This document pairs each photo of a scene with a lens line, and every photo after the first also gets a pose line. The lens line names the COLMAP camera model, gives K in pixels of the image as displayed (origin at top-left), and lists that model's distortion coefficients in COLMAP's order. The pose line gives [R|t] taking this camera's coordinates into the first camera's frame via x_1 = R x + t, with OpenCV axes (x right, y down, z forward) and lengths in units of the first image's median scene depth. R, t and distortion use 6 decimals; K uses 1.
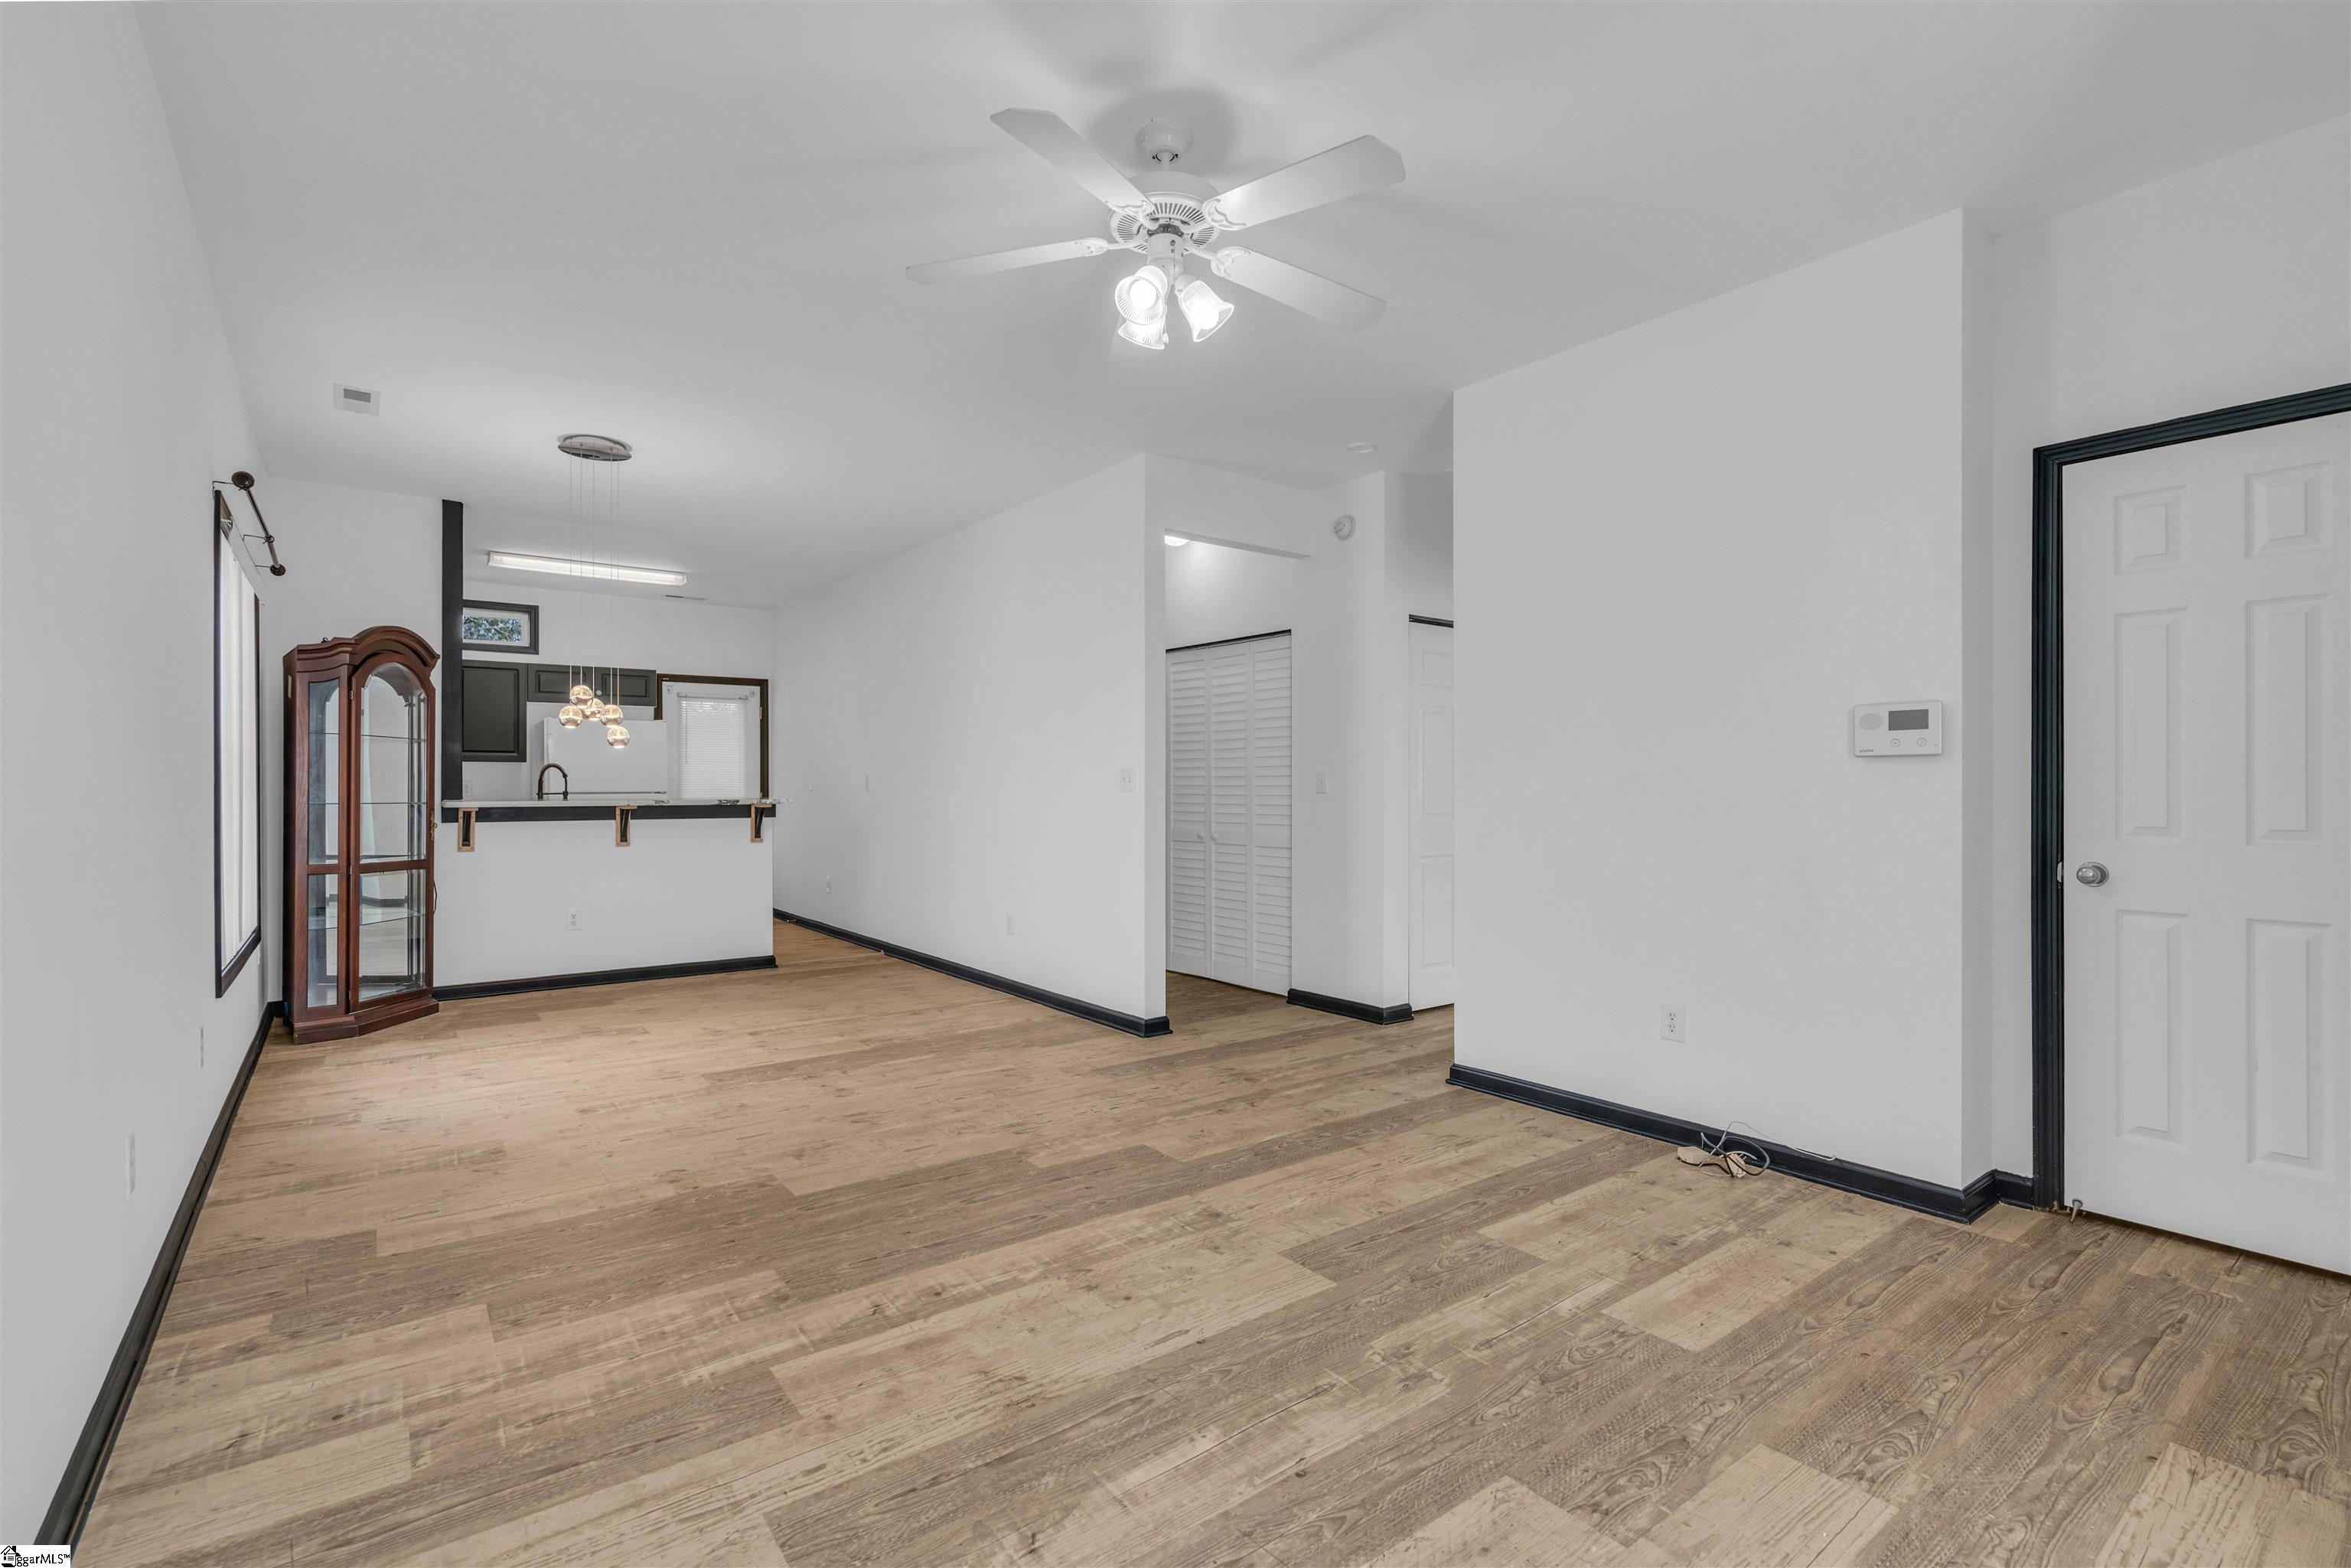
lens RADIAL K [[1064.0, 0, 1197.0], [0, 1064.0, 784.2], [0, 0, 1]] dist [-0.011438, 0.005094]
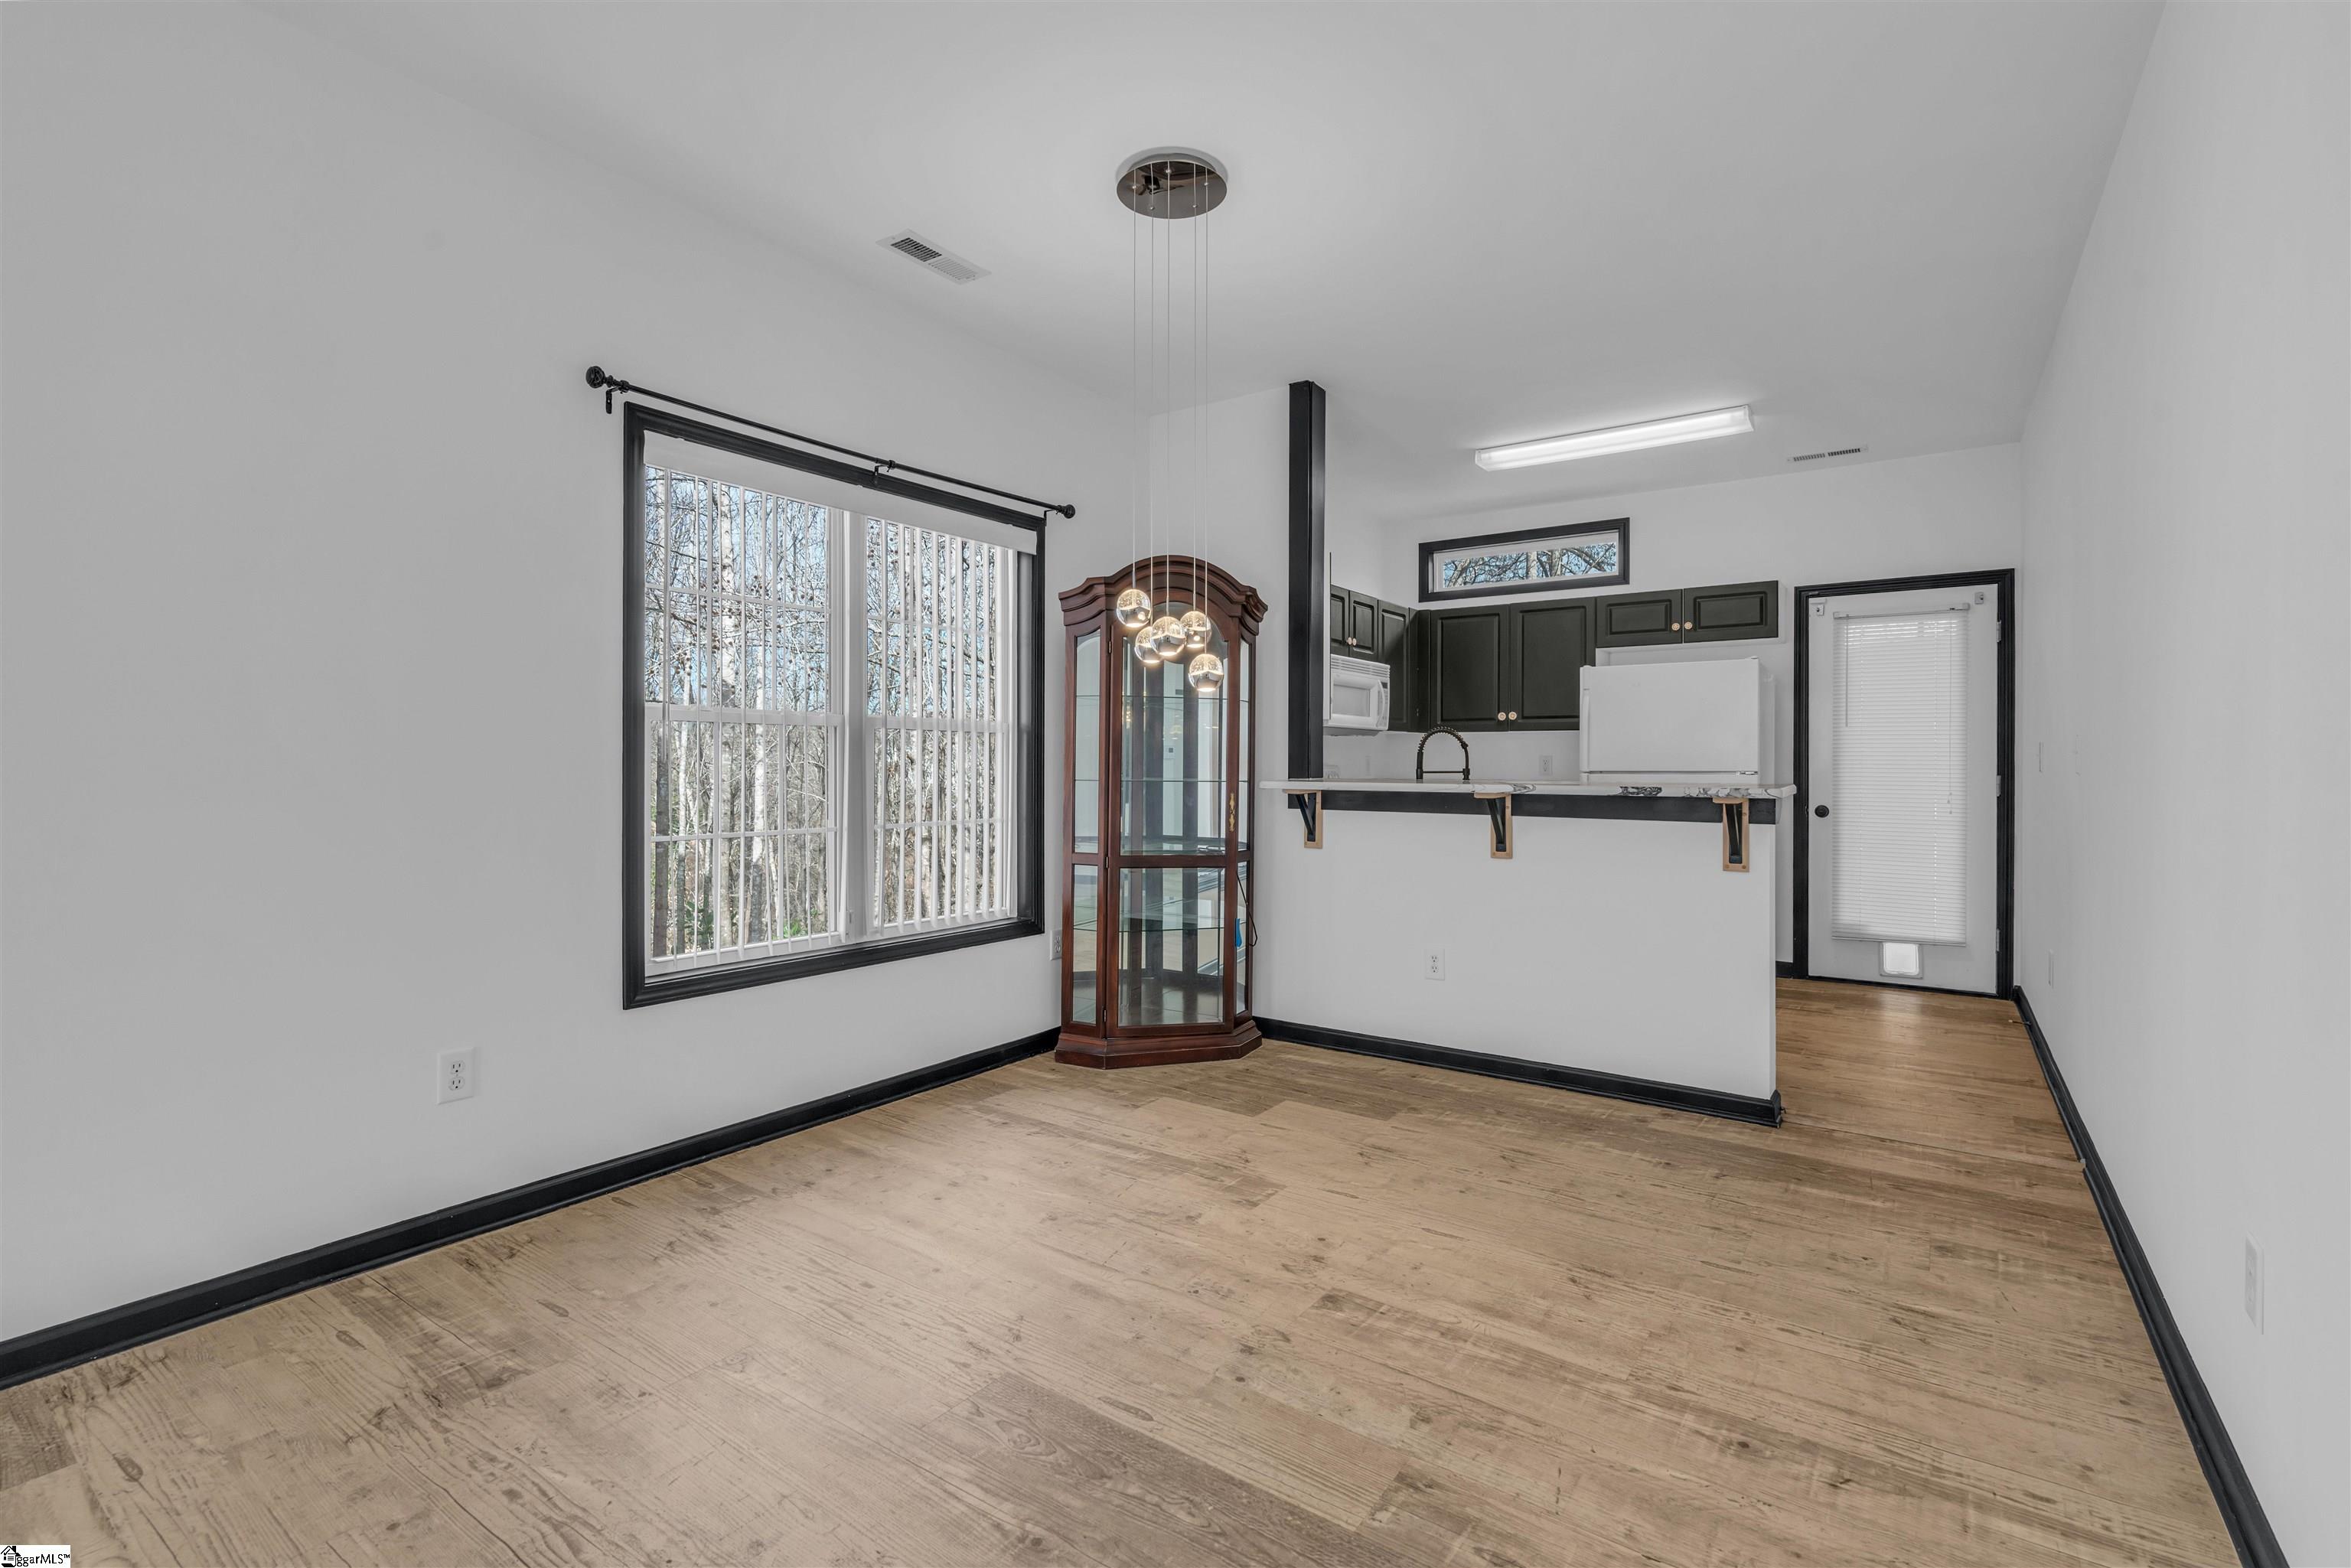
lens RADIAL K [[1064.0, 0, 1173.6], [0, 1064.0, 767.1], [0, 0, 1]] dist [-0.011438, 0.005094]
pose [[0.279410, 0.005793, -0.960154, -0.001572], [-0.002844, 0.999982, 0.005205, 0.004675], [0.960168, 0.001277, 0.279422, 1.093642]]
